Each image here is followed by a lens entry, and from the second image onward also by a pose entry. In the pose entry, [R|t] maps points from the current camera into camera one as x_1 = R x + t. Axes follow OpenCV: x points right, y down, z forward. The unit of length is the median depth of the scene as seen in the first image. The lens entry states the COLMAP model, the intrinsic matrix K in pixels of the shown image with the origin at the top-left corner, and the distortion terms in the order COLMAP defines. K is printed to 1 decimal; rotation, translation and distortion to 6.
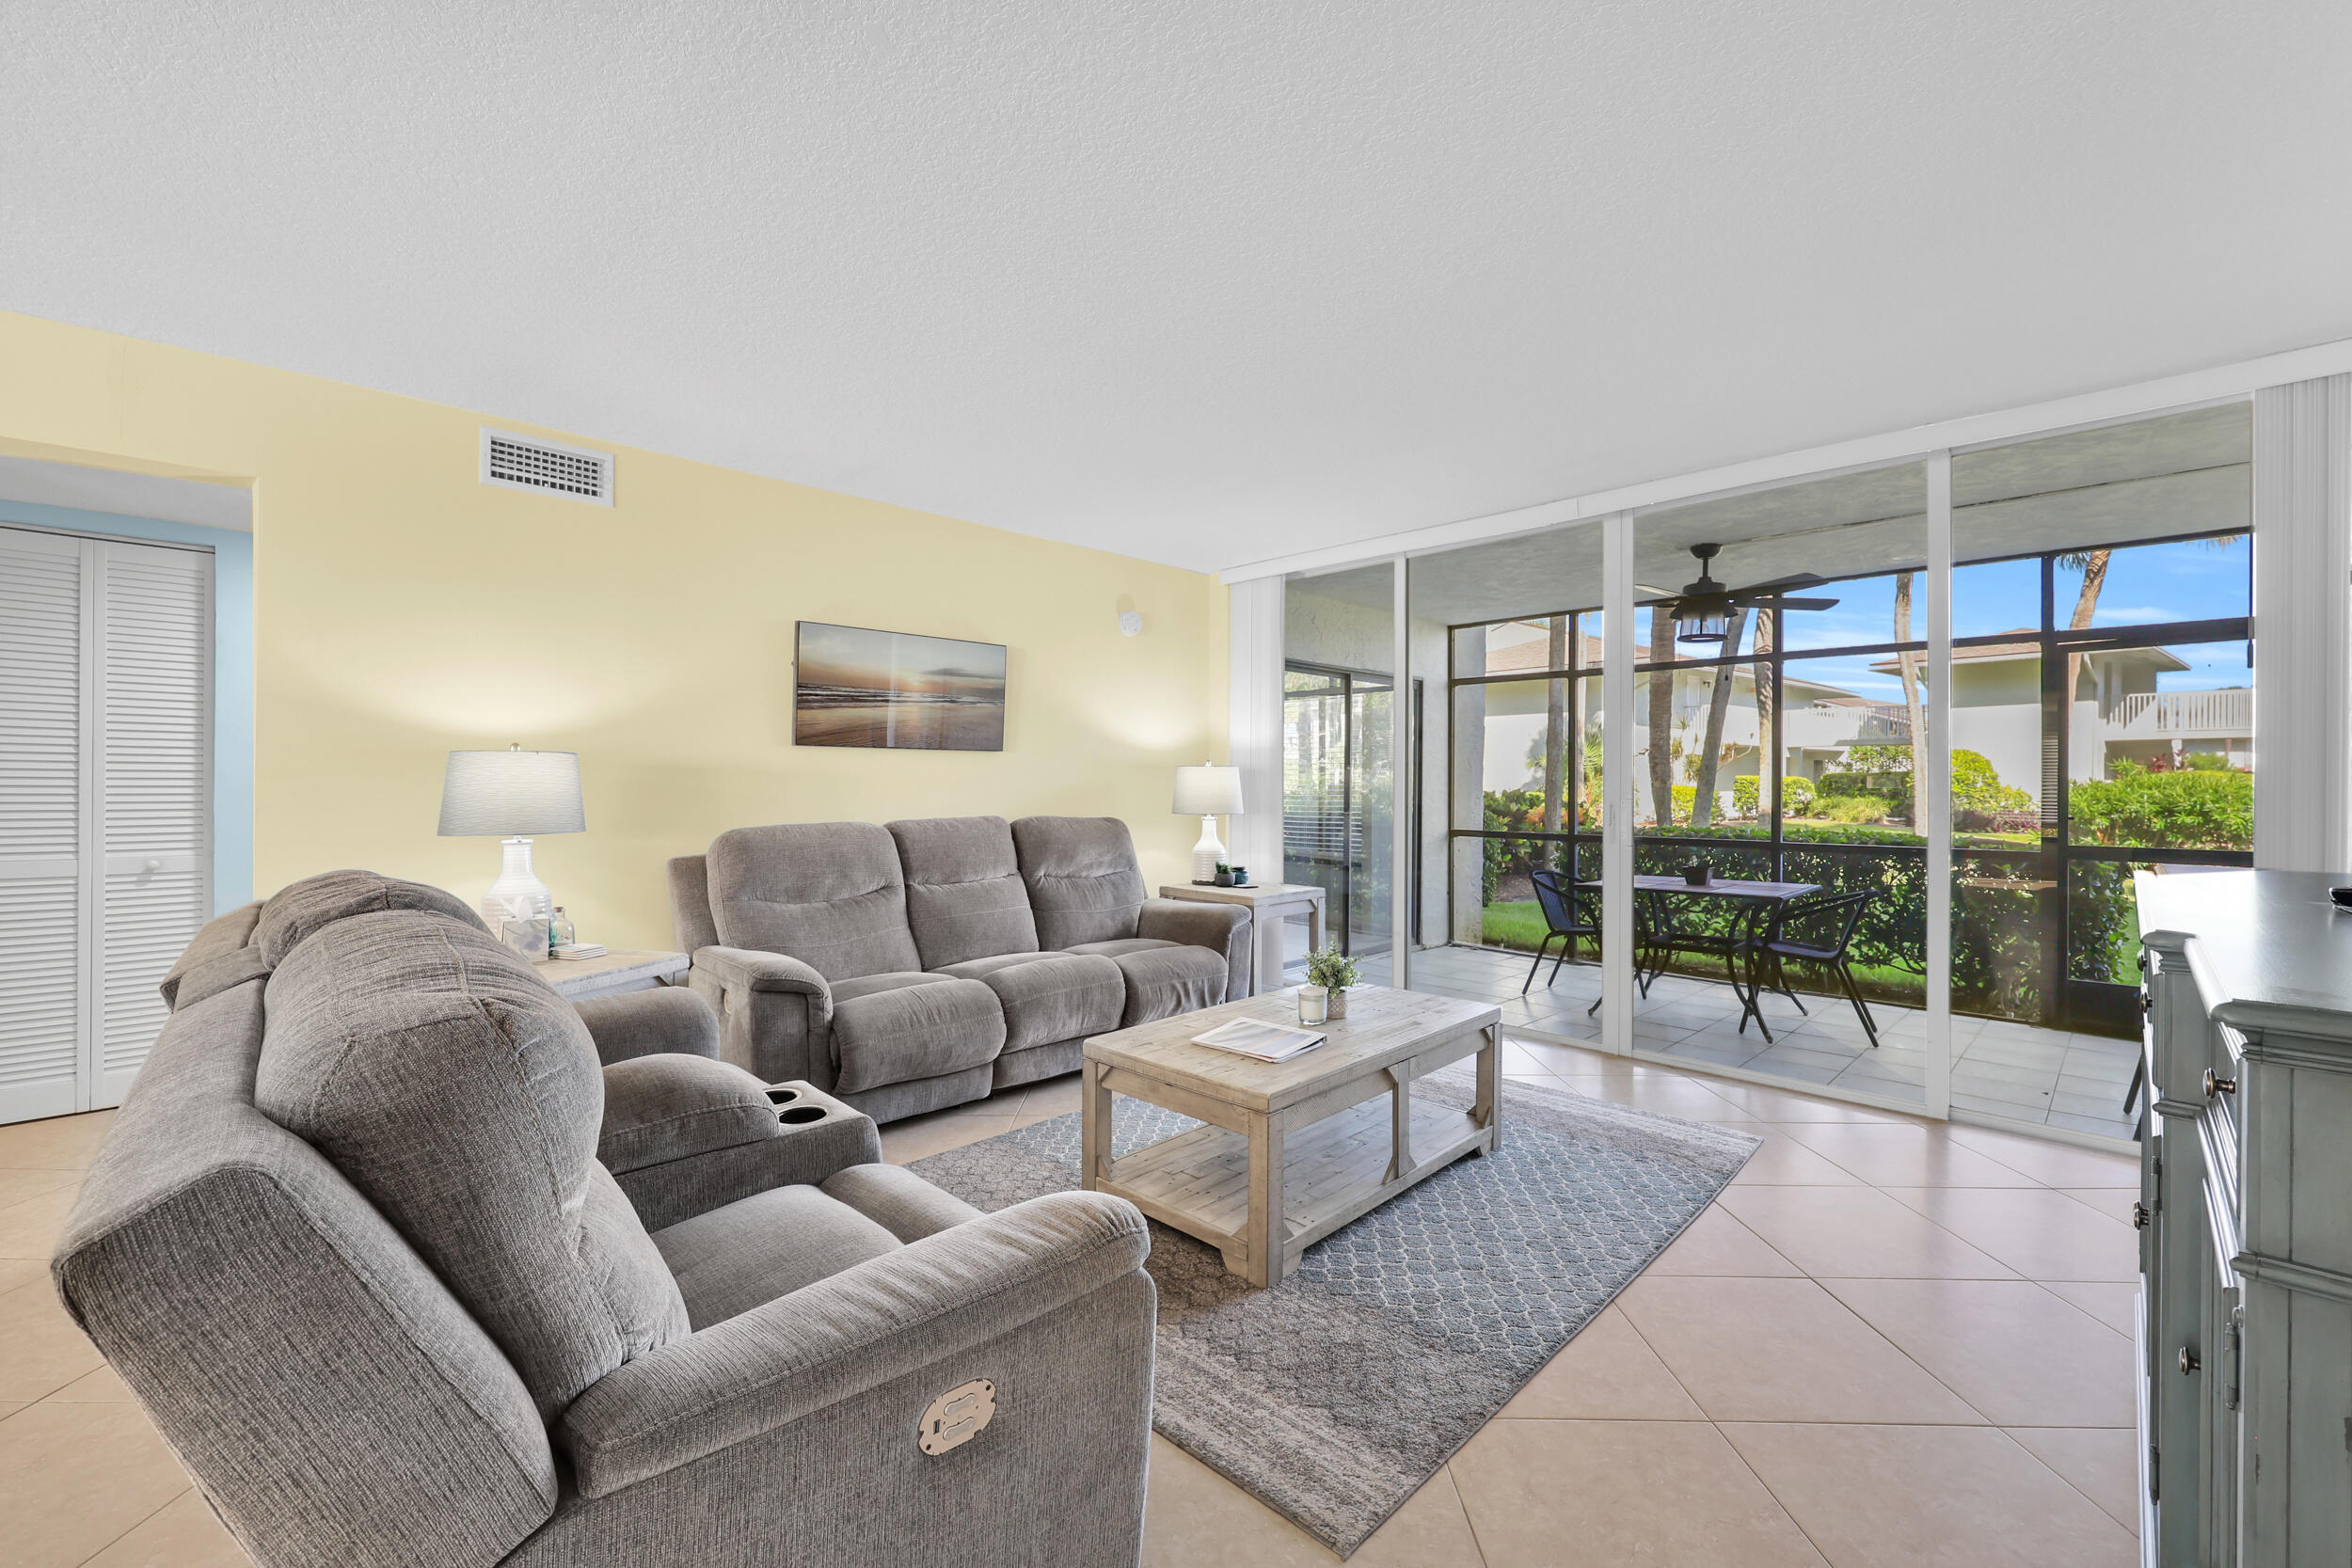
lens RADIAL K [[953.9, 0, 1169.3], [0, 953.9, 781.2], [0, 0, 1]] dist [0.004089, 0.000252]
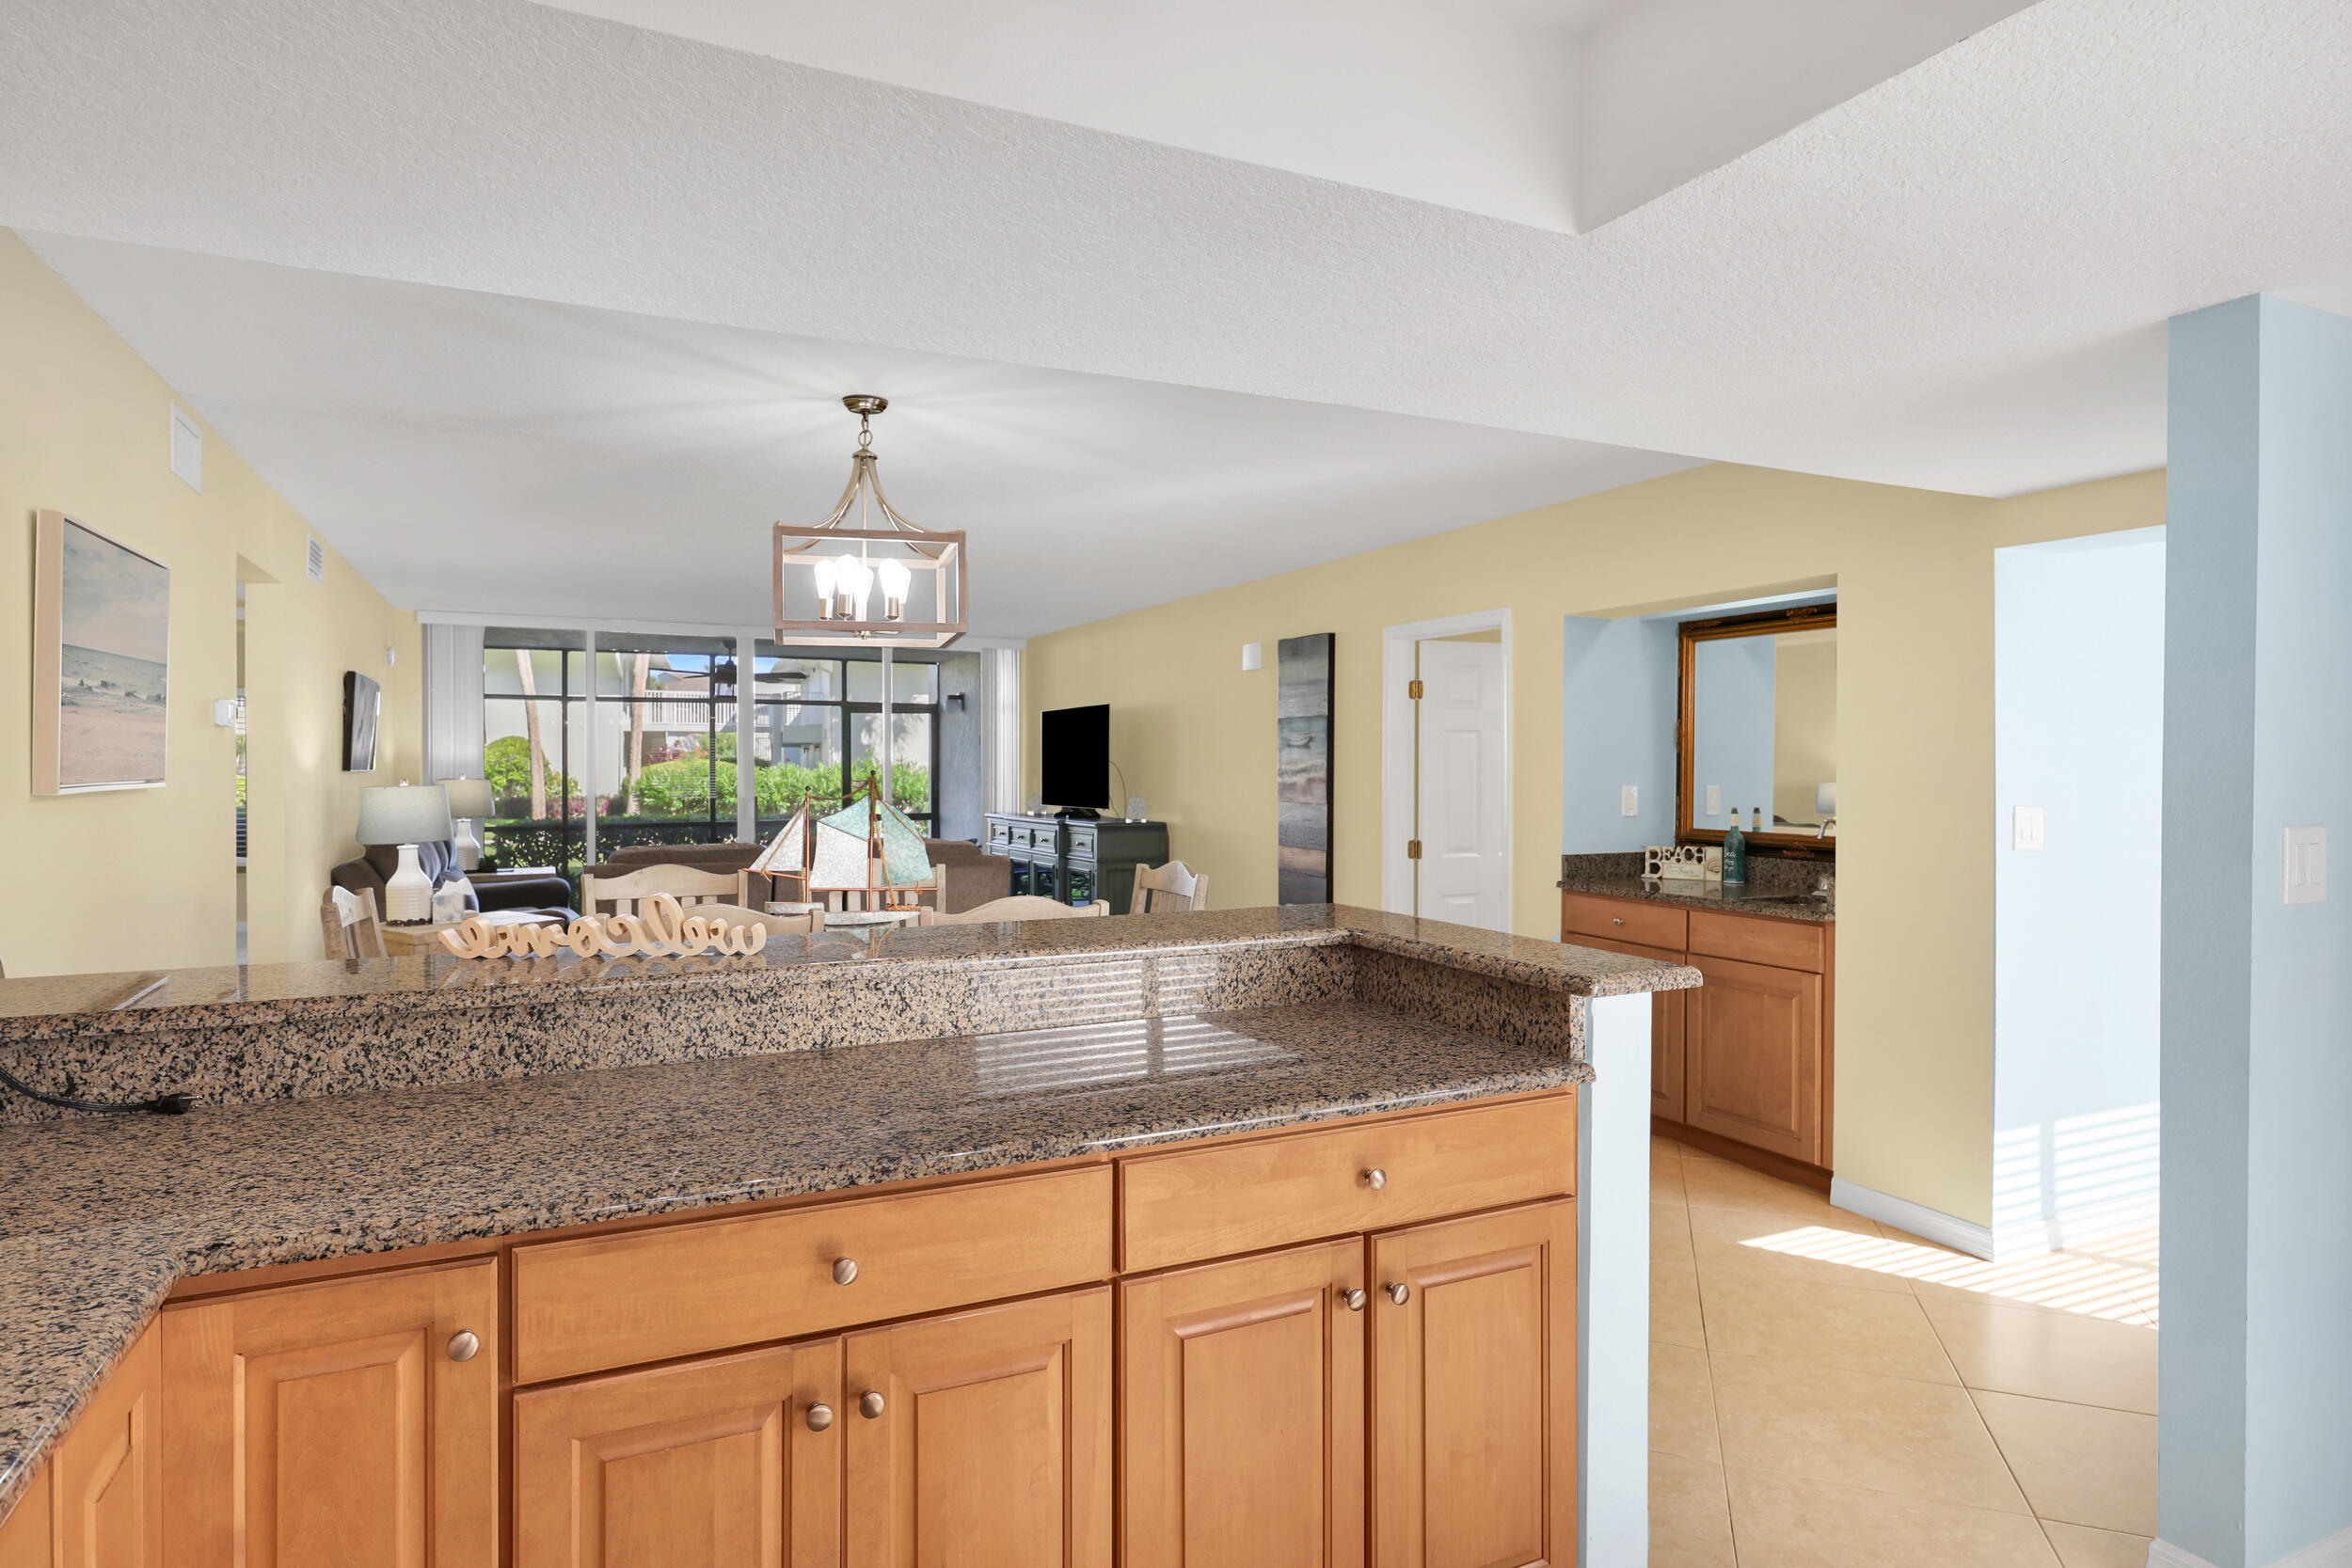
lens RADIAL K [[1300.3, 0, 1174.2], [0, 1300.3, 779.7], [0, 0, 1]] dist [0.003540, 0.002132]
pose [[0.321206, -0.014926, 0.946892, -1.393635], [0.002044, 0.999884, 0.015068, -0.042845], [-0.947007, -0.002905, 0.321200, -0.468322]]
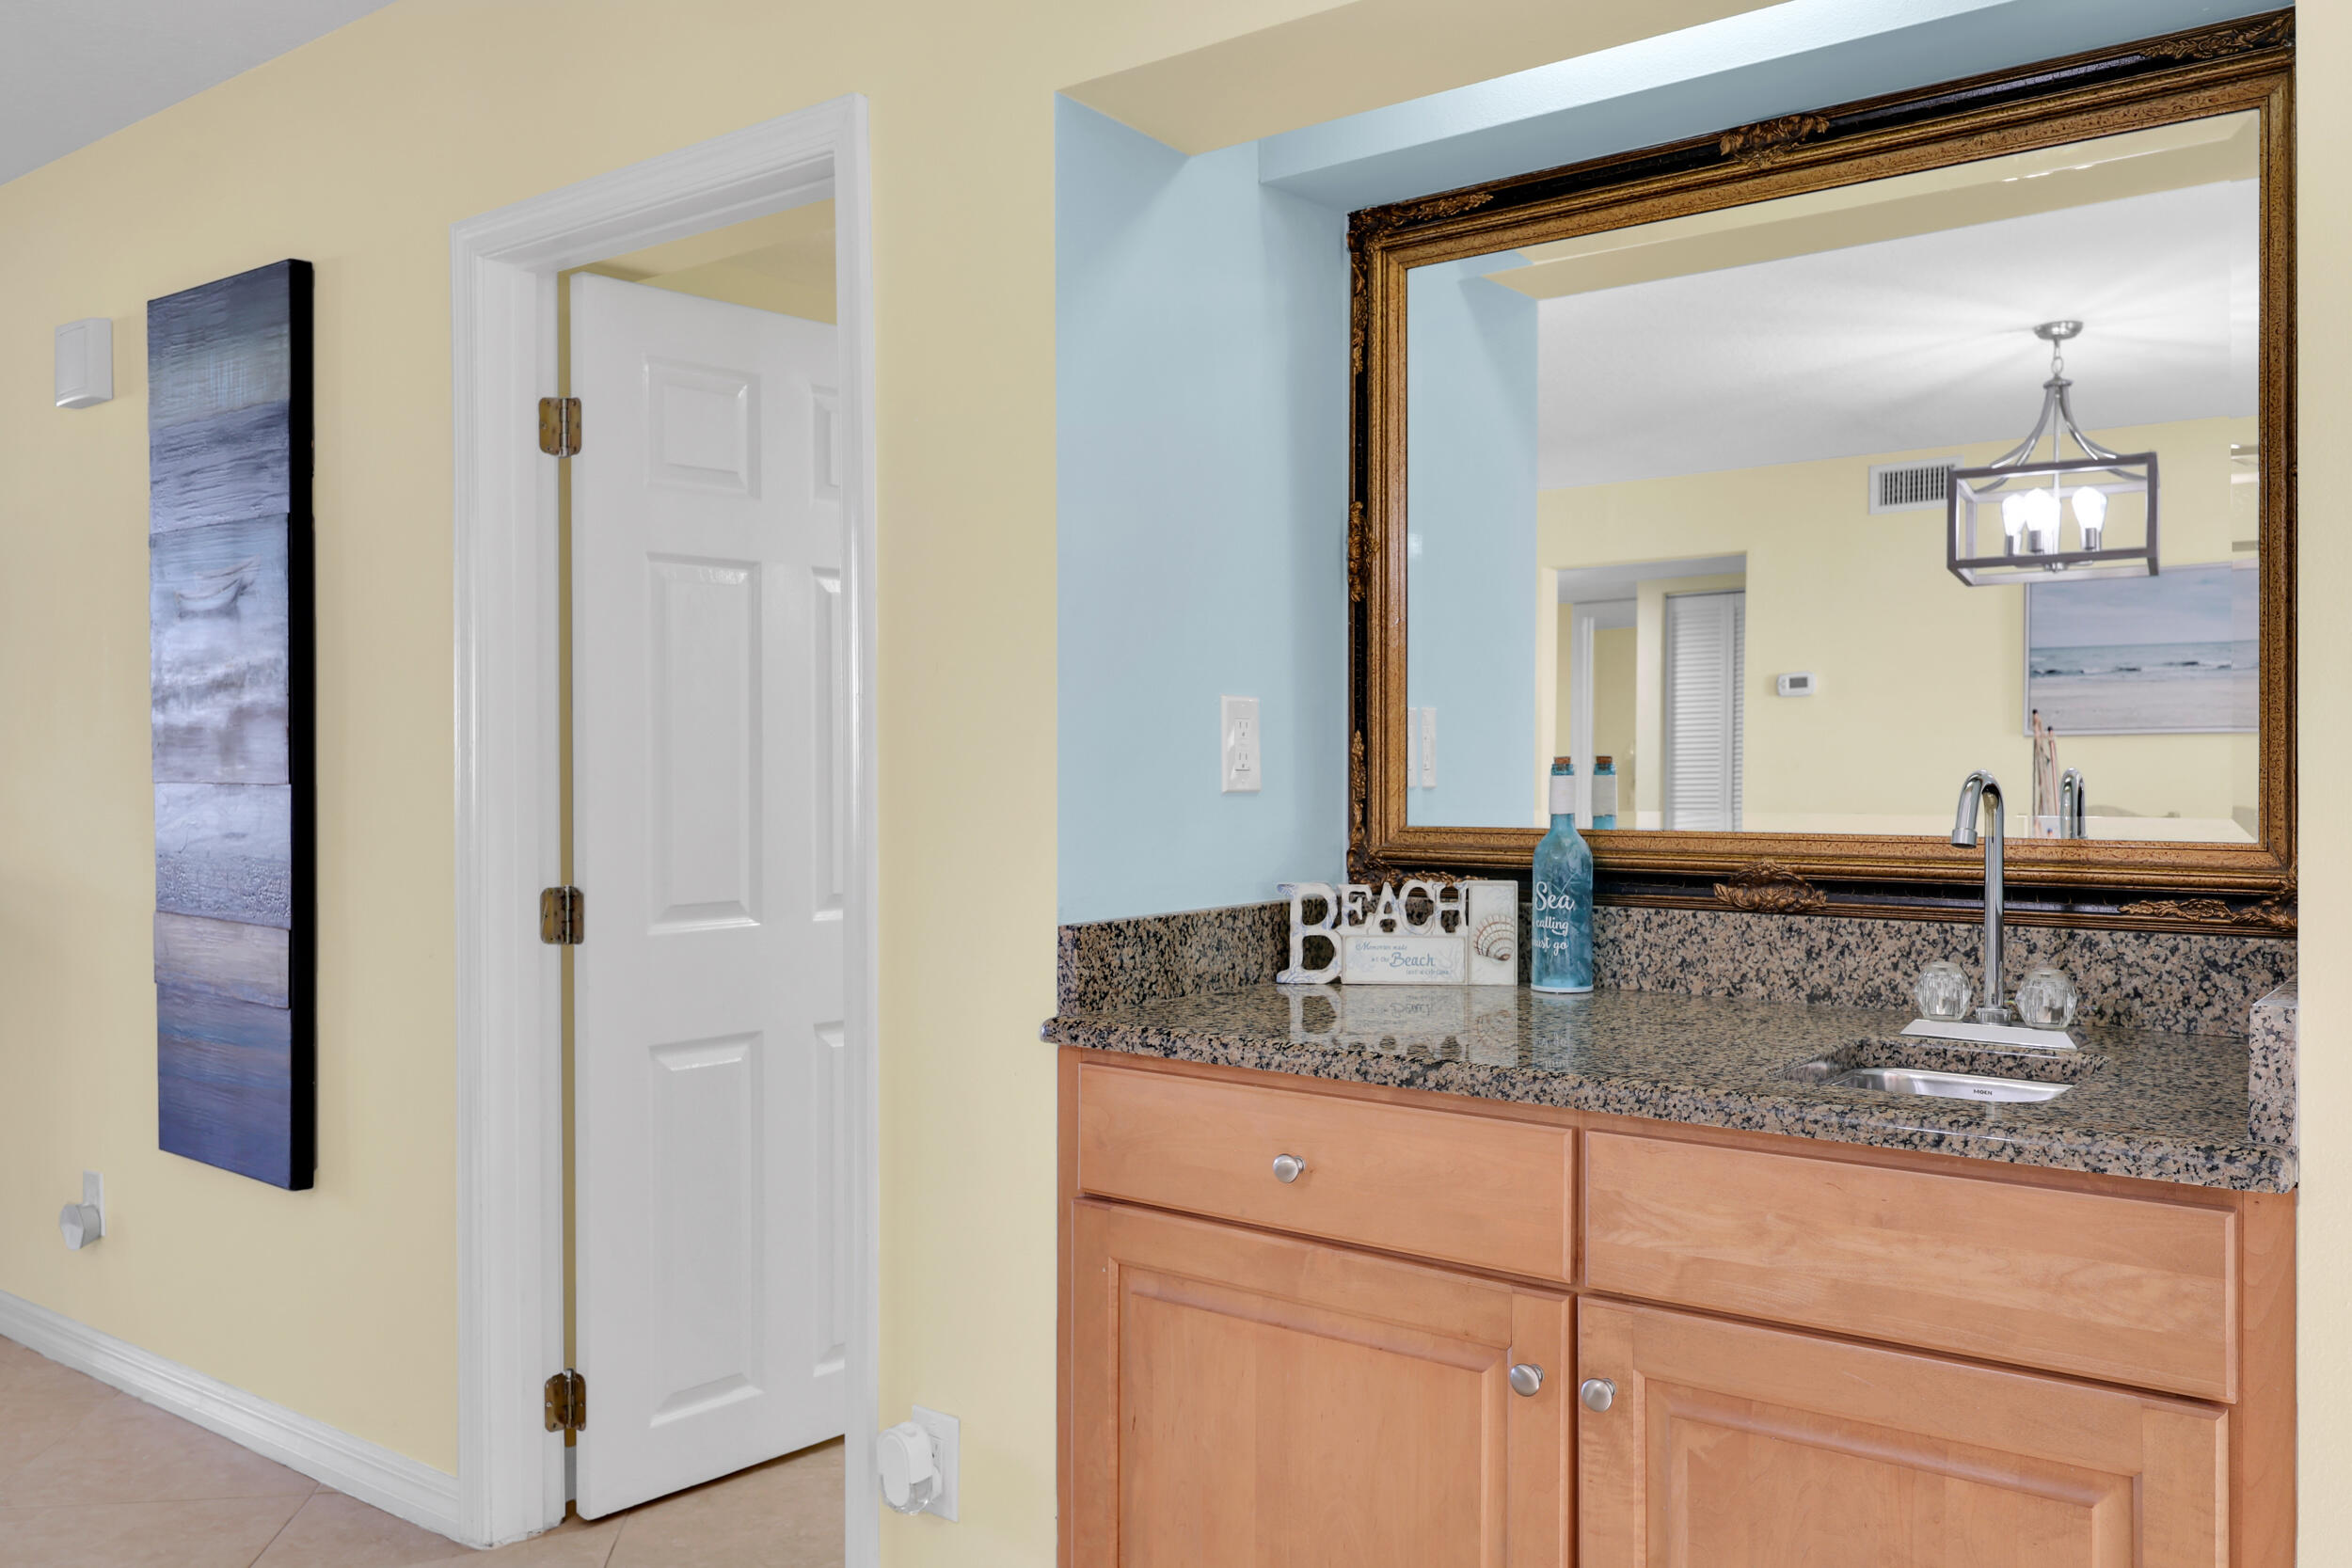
lens RADIAL K [[1839.4, 0, 1185.5], [0, 1839.4, 789.4], [0, 0, 1]] dist [0.002861, 0.010965]
pose [[-0.142598, -0.016223, 0.989648, -0.695268], [0.004563, 0.999844, 0.017048, -0.002609], [-0.989770, 0.006947, -0.142502, -0.392948]]
